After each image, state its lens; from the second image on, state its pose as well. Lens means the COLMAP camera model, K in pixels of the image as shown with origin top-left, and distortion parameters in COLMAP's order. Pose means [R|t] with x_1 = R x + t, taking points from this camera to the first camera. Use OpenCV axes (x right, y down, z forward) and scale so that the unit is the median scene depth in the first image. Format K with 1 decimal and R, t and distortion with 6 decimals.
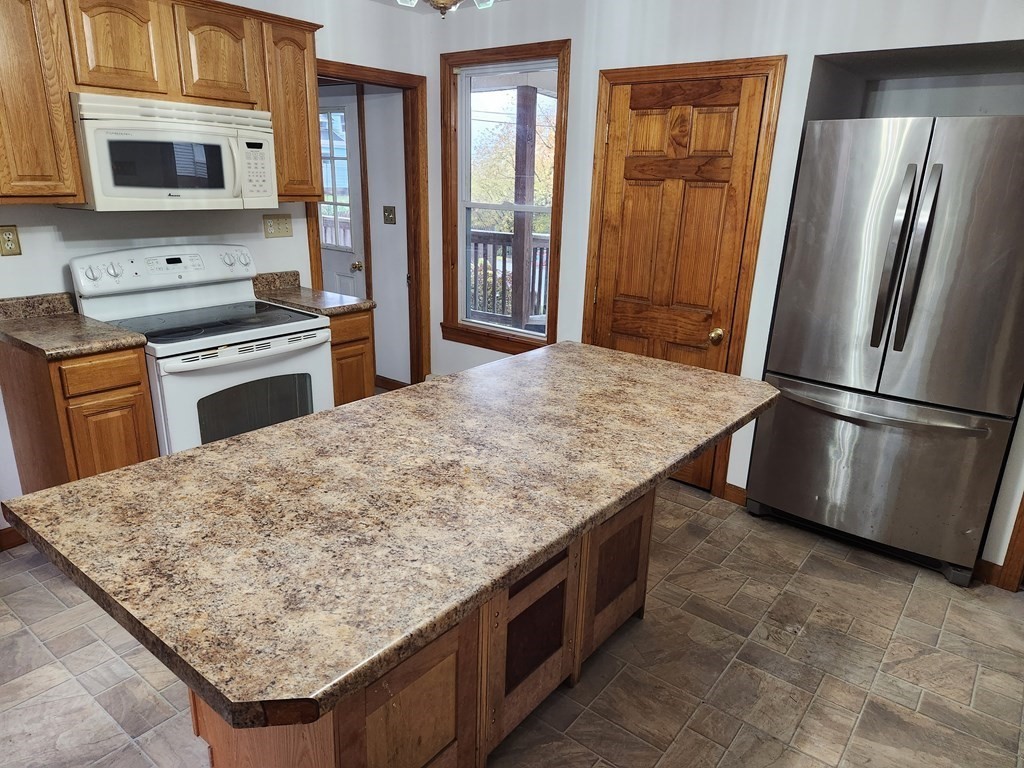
lens RADIAL K [[684.3, 0, 512.0], [0, 684.3, 386.4], [0, 0, 1]] dist [0.038413, -0.012457]
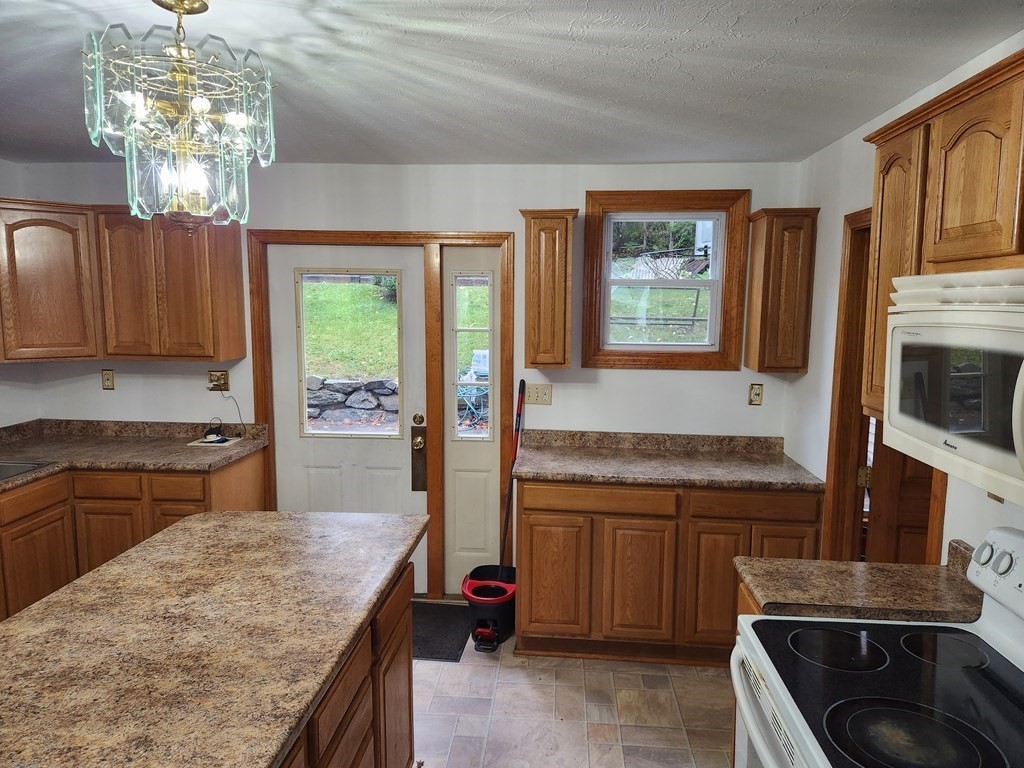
lens RADIAL K [[684.3, 0, 512.0], [0, 684.3, 382.2], [0, 0, 1]] dist [0.038413, -0.012457]
pose [[-0.827169, 0.036838, -0.560745, 0.108485], [-0.189579, 0.921059, 0.340161, -0.775398], [0.529010, 0.387676, -0.754888, 2.188786]]
